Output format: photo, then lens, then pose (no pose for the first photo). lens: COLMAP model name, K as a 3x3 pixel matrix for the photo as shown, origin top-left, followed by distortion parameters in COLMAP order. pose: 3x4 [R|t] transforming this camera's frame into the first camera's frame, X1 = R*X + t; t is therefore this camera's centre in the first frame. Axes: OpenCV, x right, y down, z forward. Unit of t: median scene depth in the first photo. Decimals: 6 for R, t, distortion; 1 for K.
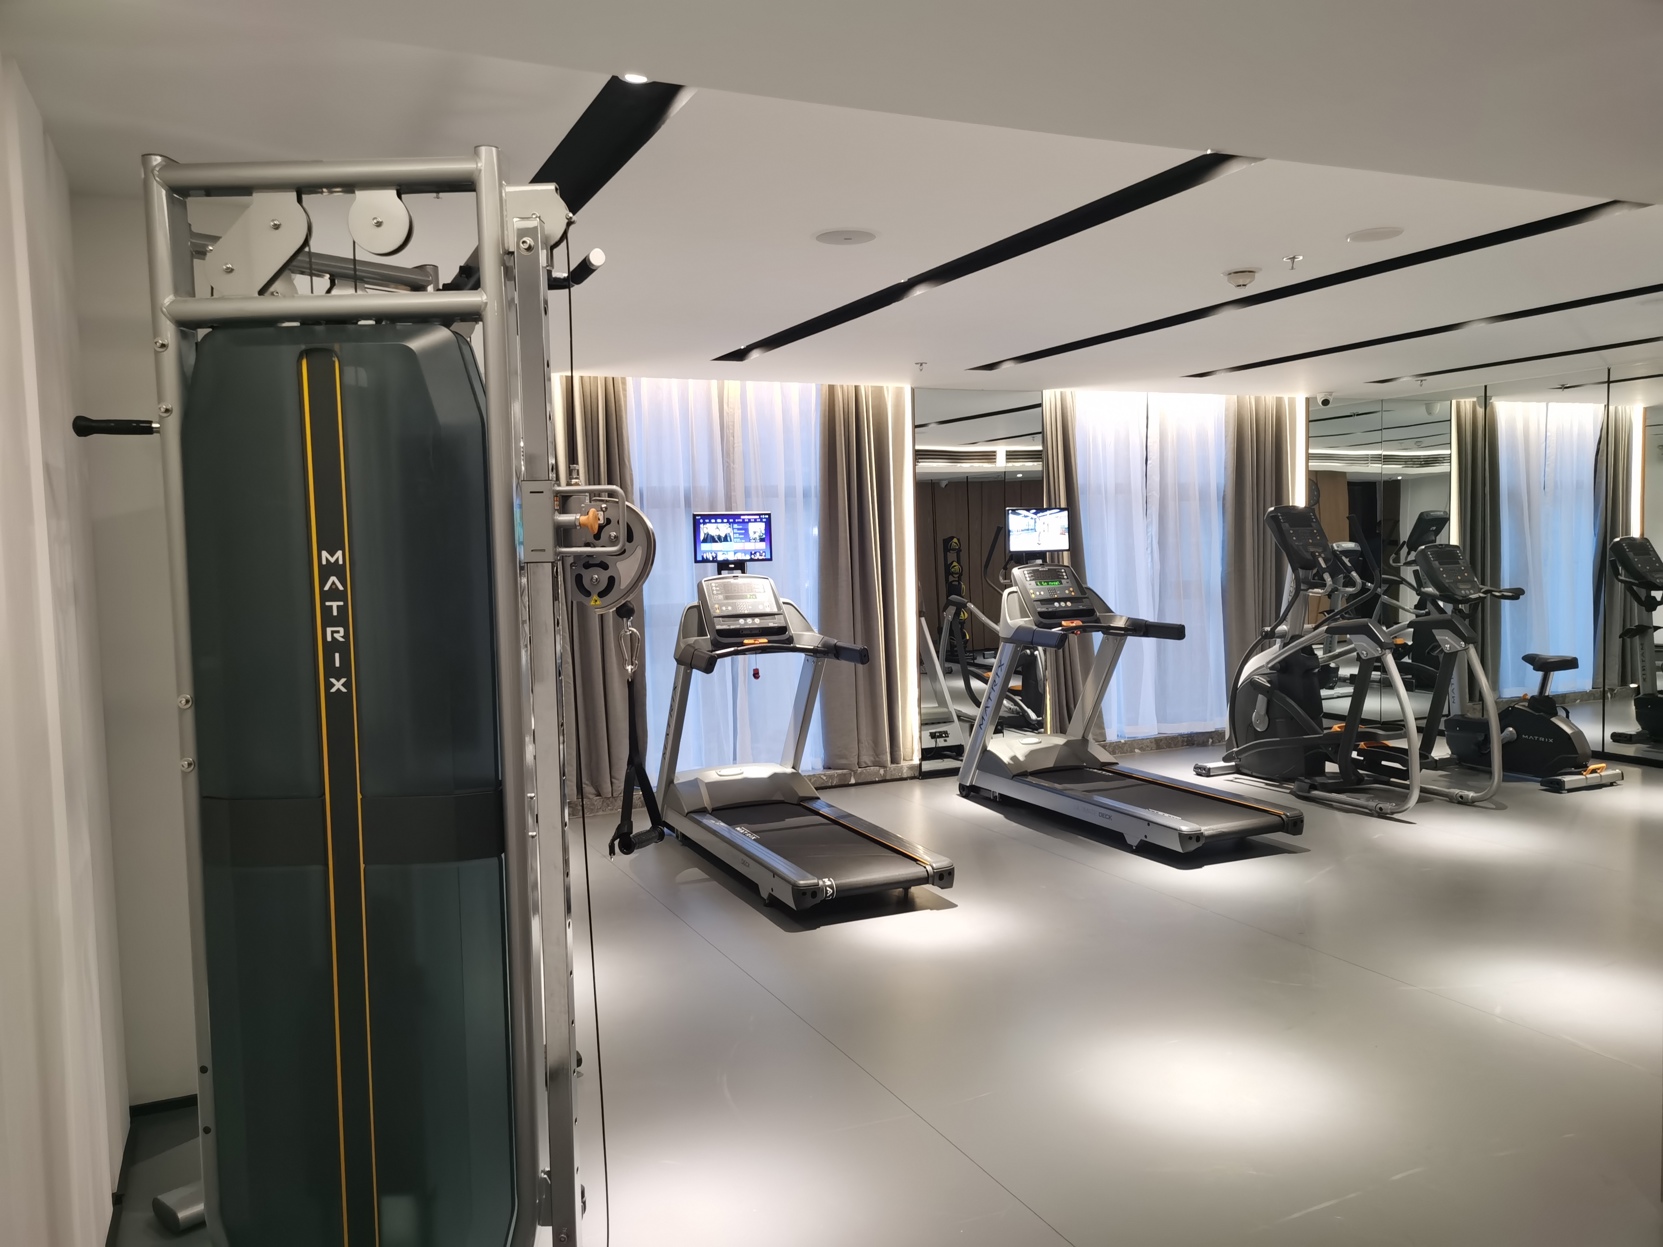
lens RADIAL K [[1276.0, 0, 831.6], [0, 1276.0, 629.8], [0, 0, 1]] dist [0.057078, -0.047139]
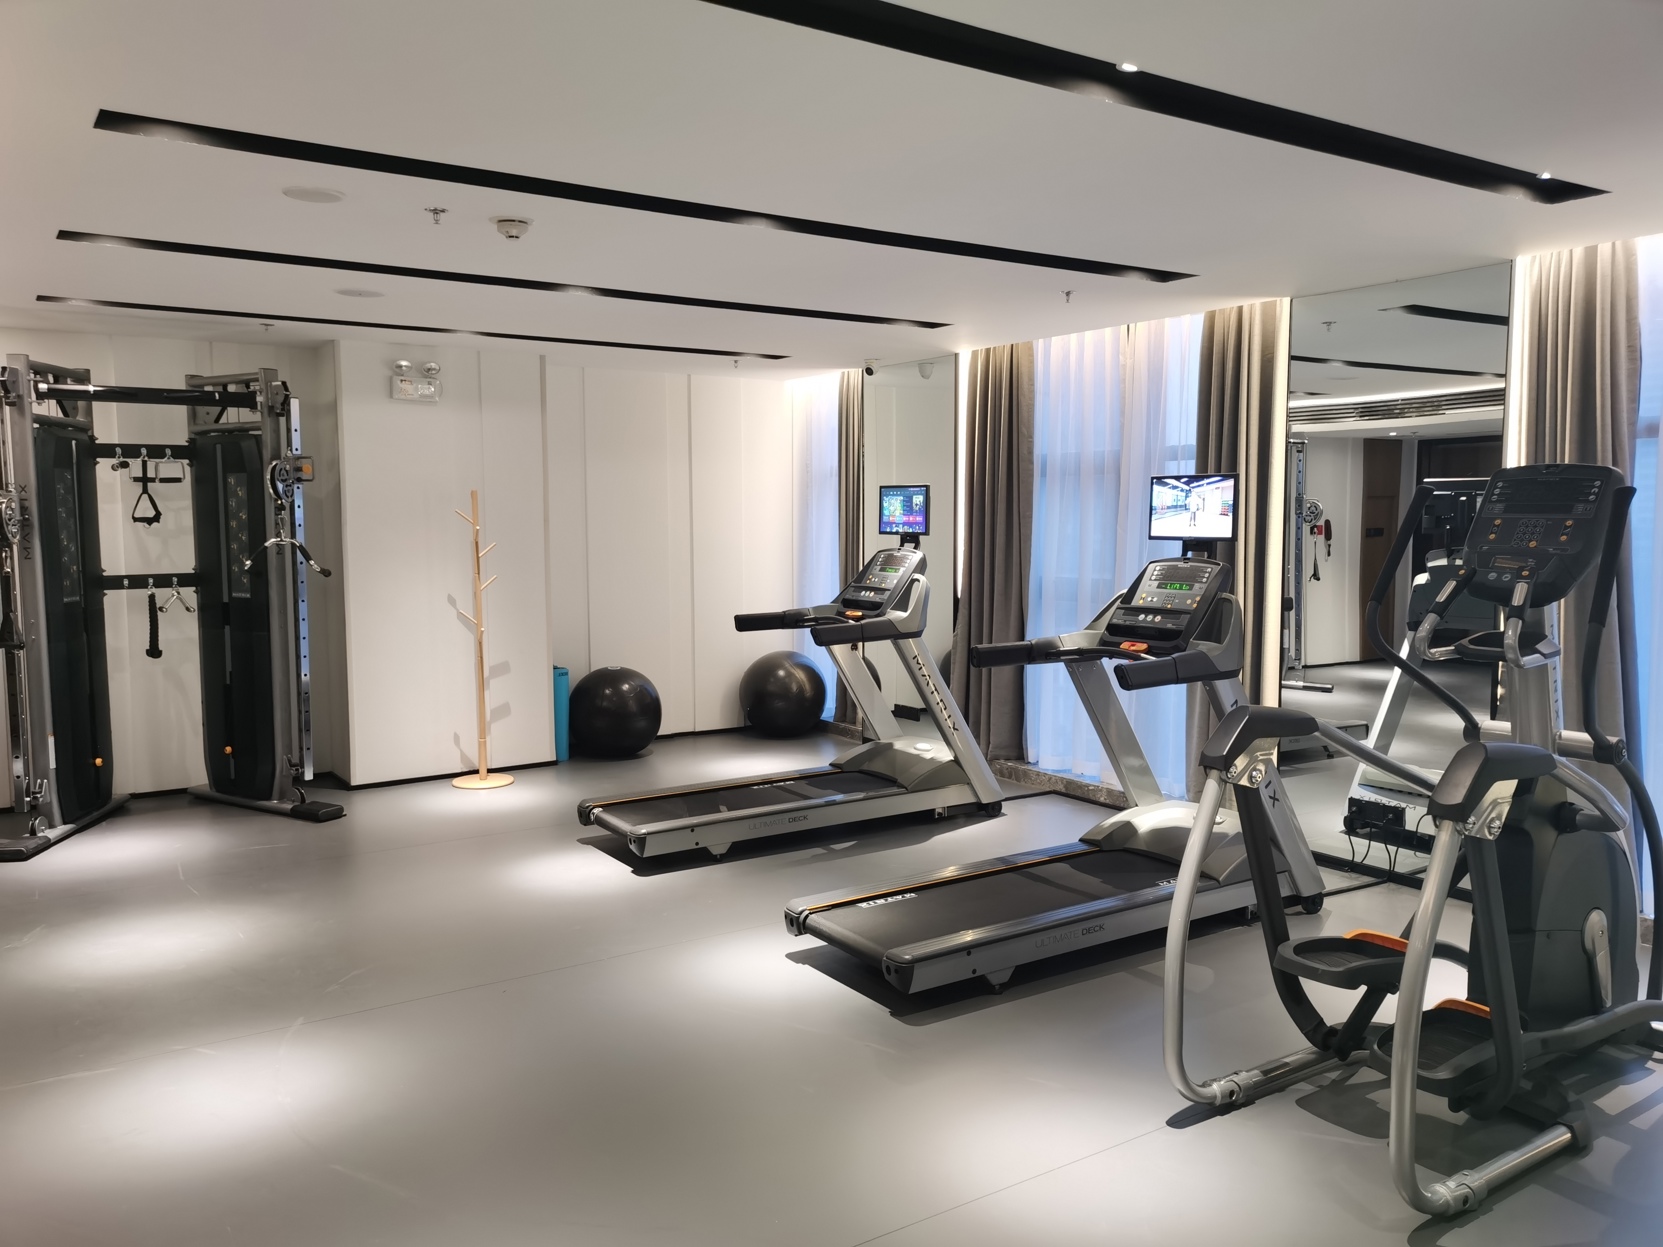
lens RADIAL K [[1276.0, 0, 831.6], [0, 1276.0, 629.8], [0, 0, 1]] dist [0.057078, -0.047139]
pose [[0.157101, 0.116658, -0.980668, 0.809132], [-0.067963, 0.991922, 0.107109, -0.074053], [0.985241, 0.049822, 0.163760, 0.708798]]
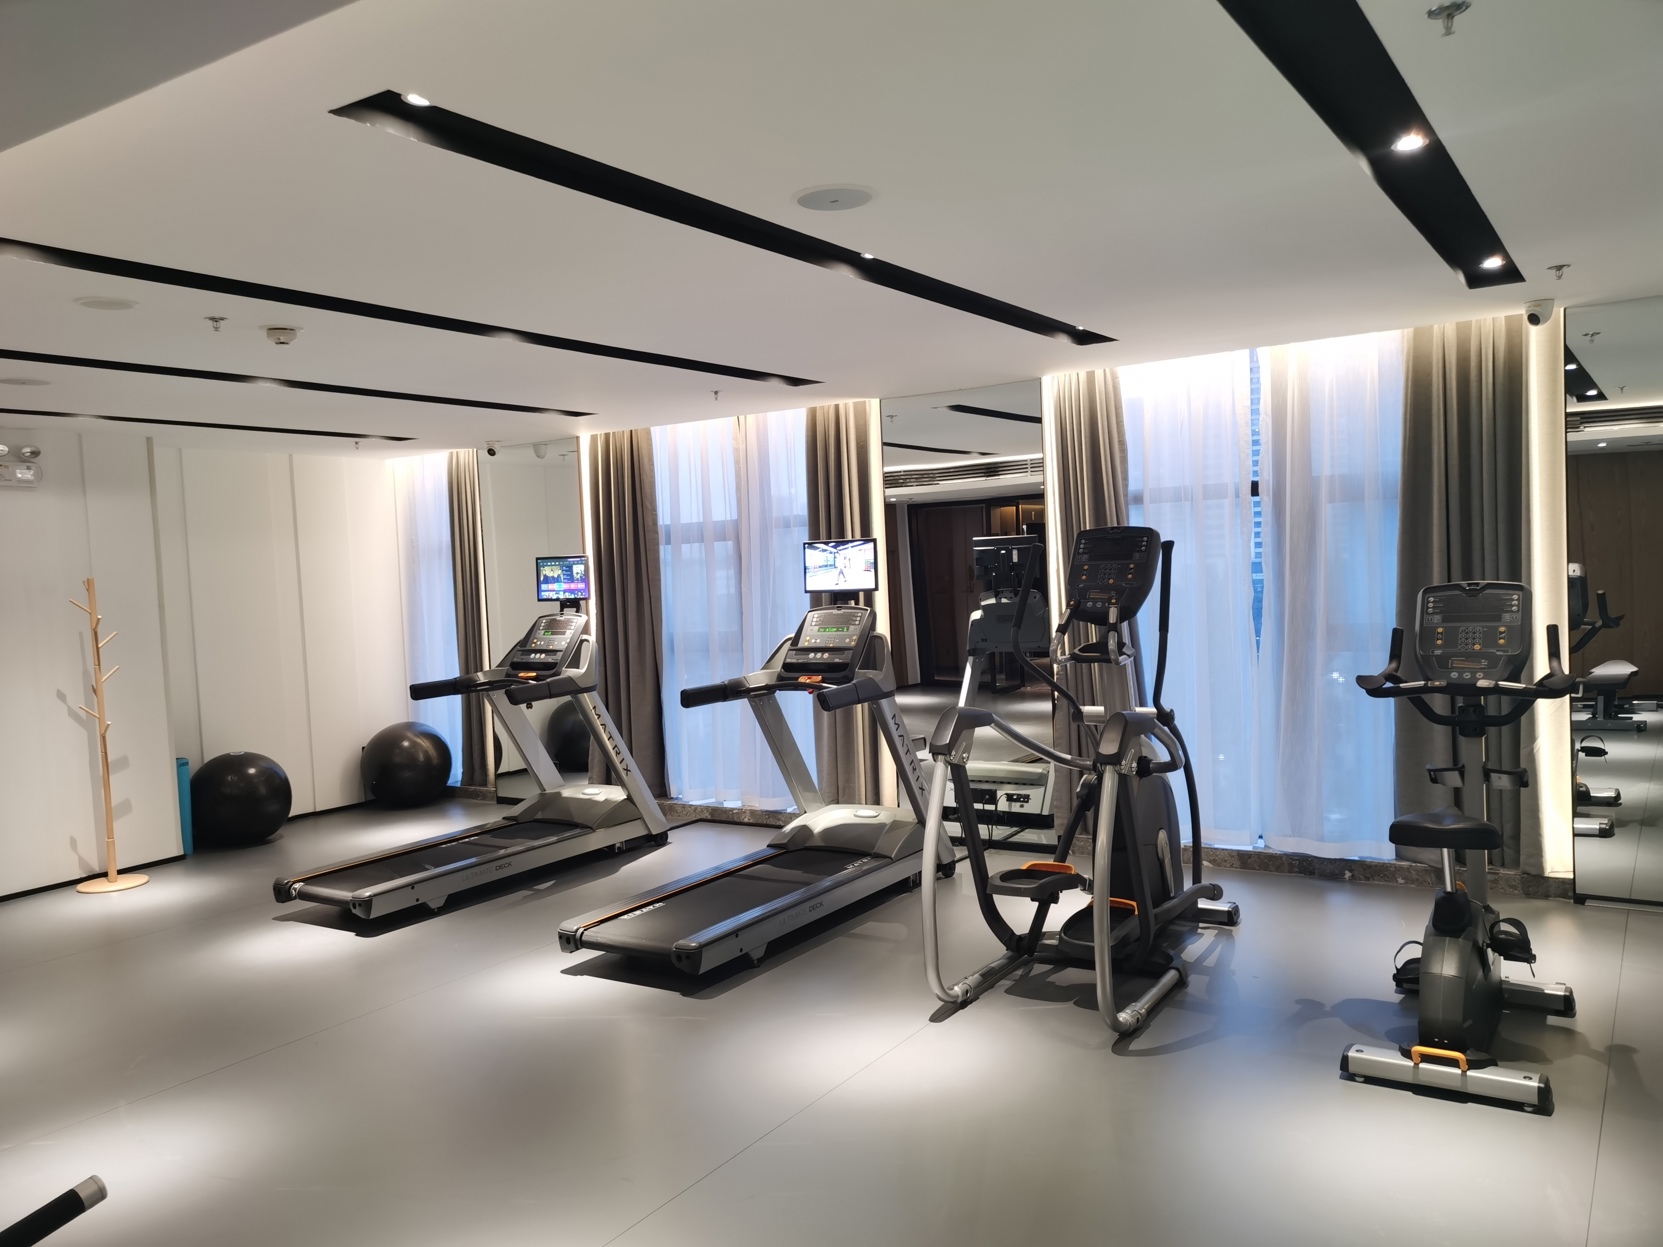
lens RADIAL K [[1276.0, 0, 831.6], [0, 1276.0, 629.8], [0, 0, 1]] dist [0.057078, -0.047139]
pose [[0.535288, 0.045735, -0.843430, 0.881406], [-0.025642, 0.998953, 0.037894, -0.068181], [0.844280, 0.001342, 0.535901, 0.544292]]
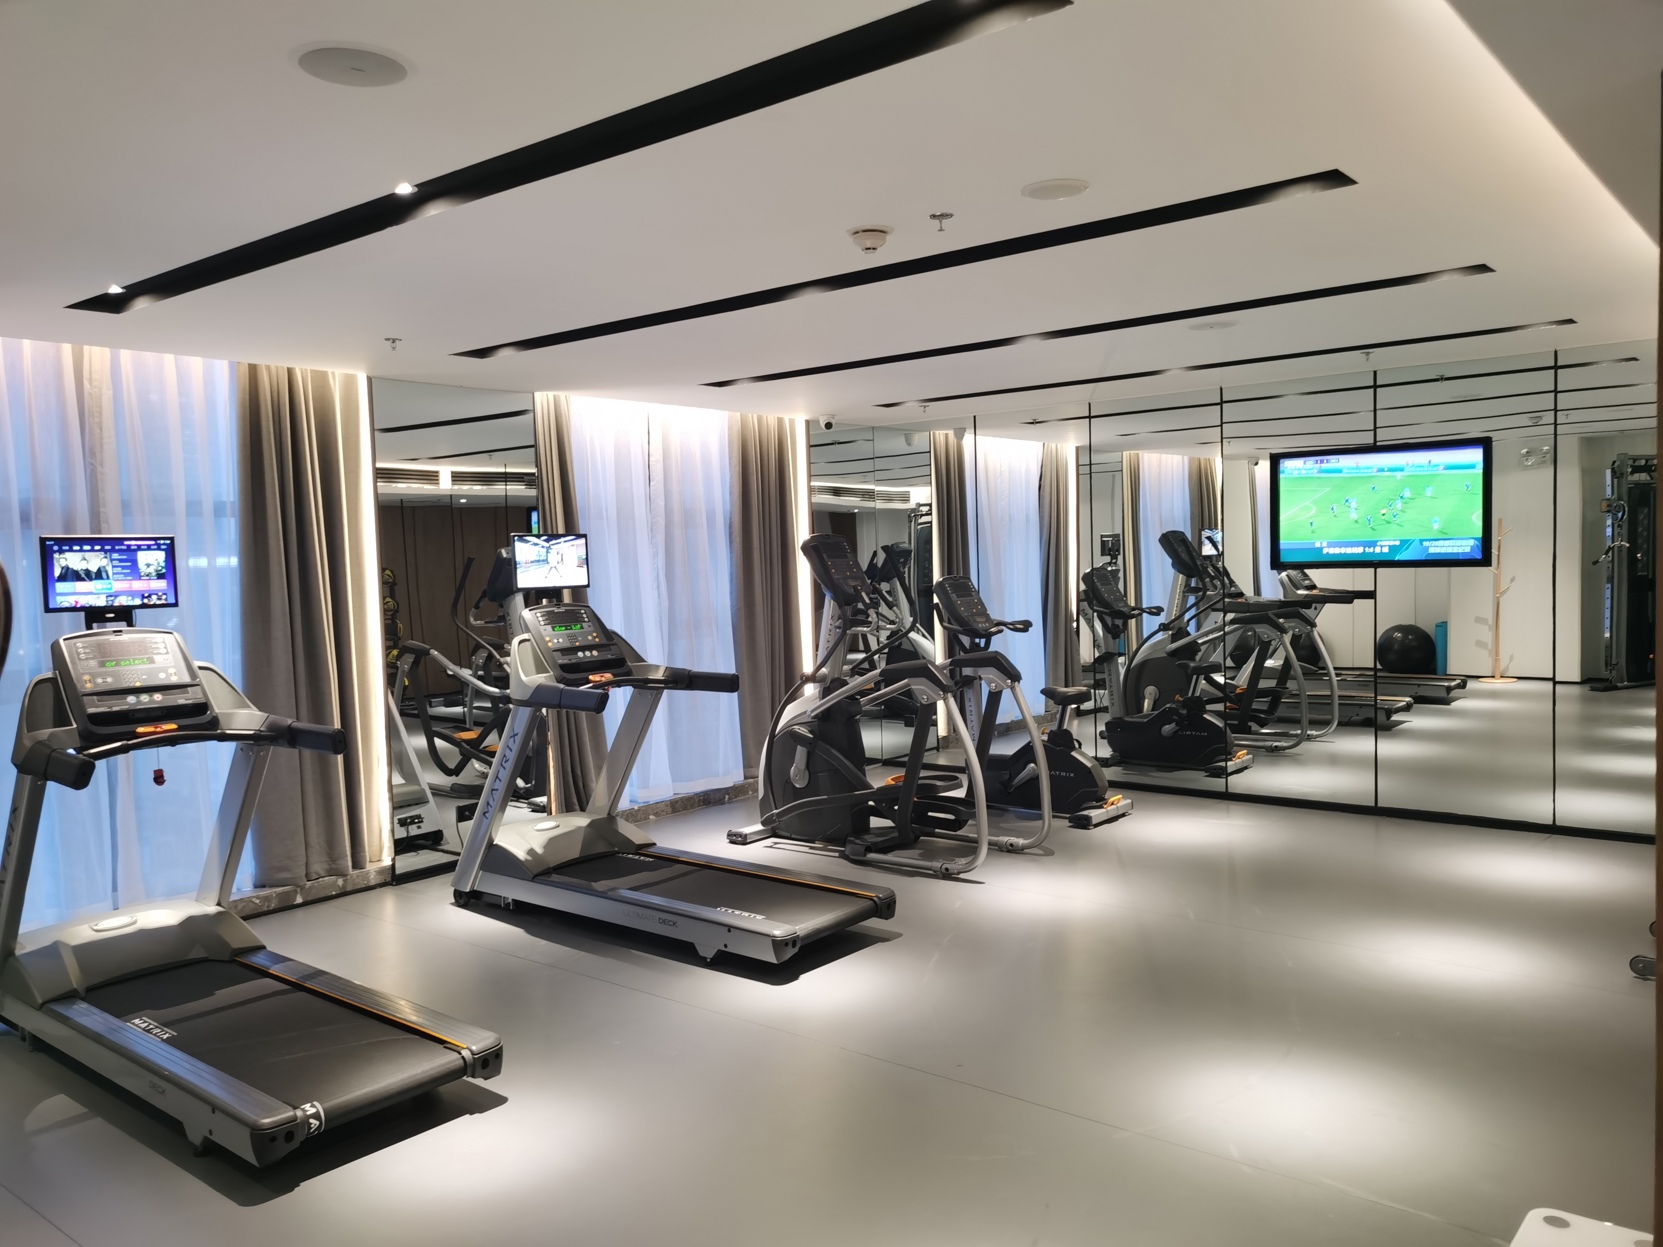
lens RADIAL K [[1276.0, 0, 831.6], [0, 1276.0, 629.8], [0, 0, 1]] dist [0.057078, -0.047139]
pose [[0.898841, -0.026079, 0.437498, -0.031838], [0.036898, 0.999187, -0.016246, -0.016049], [-0.436718, 0.030745, 0.899073, 0.207391]]
